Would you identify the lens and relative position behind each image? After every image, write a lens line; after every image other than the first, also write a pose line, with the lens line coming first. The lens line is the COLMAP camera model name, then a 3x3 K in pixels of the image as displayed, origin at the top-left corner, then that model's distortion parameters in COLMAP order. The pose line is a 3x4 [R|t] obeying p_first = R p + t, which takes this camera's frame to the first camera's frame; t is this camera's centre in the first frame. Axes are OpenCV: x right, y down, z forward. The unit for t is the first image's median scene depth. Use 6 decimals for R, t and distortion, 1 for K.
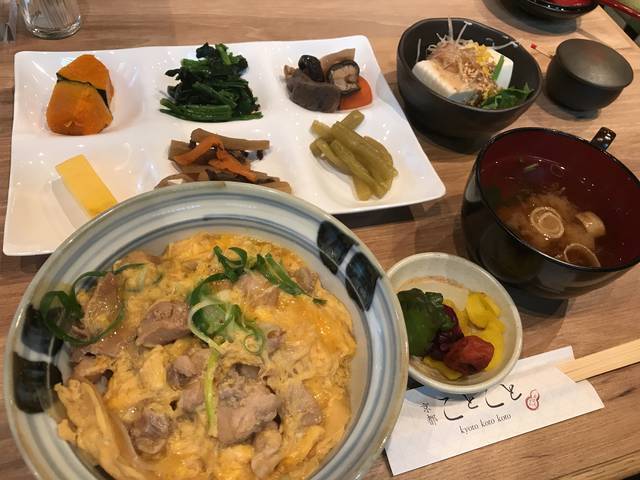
lens RADIAL K [[540.2, 0, 320.0], [0, 540.2, 240.0], [0, 0, 1]] dist [-0.011559, -0.017313]
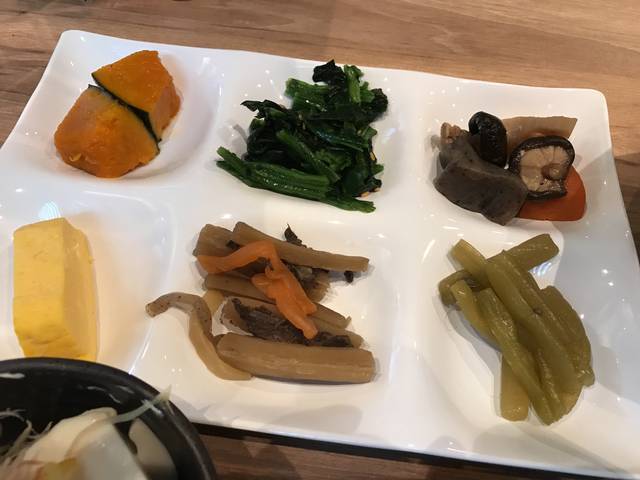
lens RADIAL K [[540.2, 0, 320.0], [0, 540.2, 240.0], [0, 0, 1]] dist [-0.011559, -0.017313]
pose [[0.919943, 0.272887, -0.281492, 0.011363], [-0.262197, 0.962037, 0.075741, -0.210152], [0.291474, 0.004129, 0.956570, 0.397508]]
